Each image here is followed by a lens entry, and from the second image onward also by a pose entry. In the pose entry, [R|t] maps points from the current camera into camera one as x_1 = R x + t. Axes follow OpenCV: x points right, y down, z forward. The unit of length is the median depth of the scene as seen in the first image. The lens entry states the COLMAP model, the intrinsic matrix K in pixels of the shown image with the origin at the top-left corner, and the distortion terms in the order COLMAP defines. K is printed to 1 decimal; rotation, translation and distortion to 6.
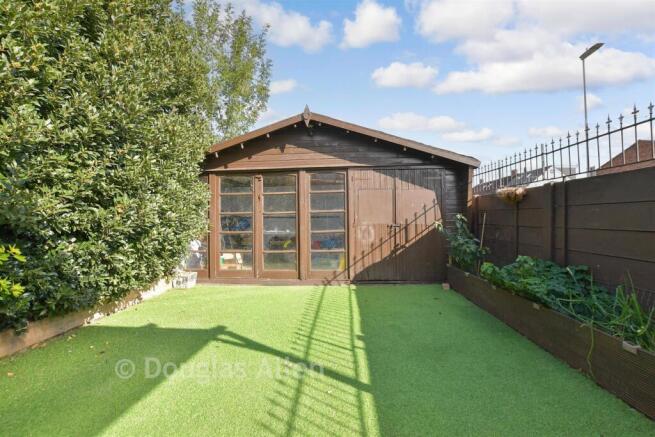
lens RADIAL K [[286.2, 0, 326.9], [0, 286.2, 217.6], [0, 0, 1]] dist [-0.031217, 0.000703]
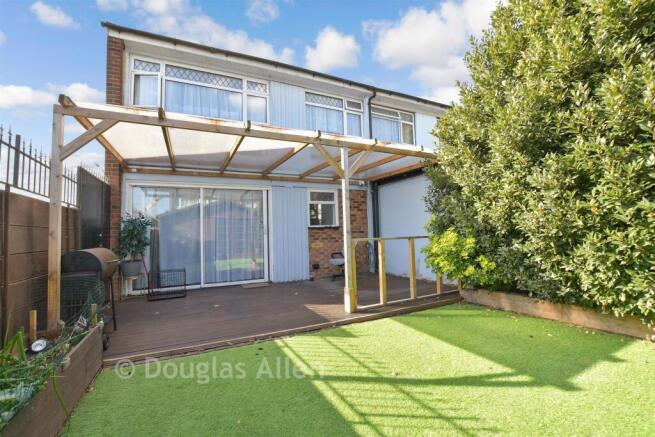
lens RADIAL K [[286.2, 0, 326.7], [0, 286.2, 217.0], [0, 0, 1]] dist [-0.031217, 0.000703]
pose [[-0.862171, 0.004953, -0.506594, 0.518455], [0.037597, 0.997820, -0.054231, 0.017707], [0.505221, -0.065802, -0.860478, 1.601938]]
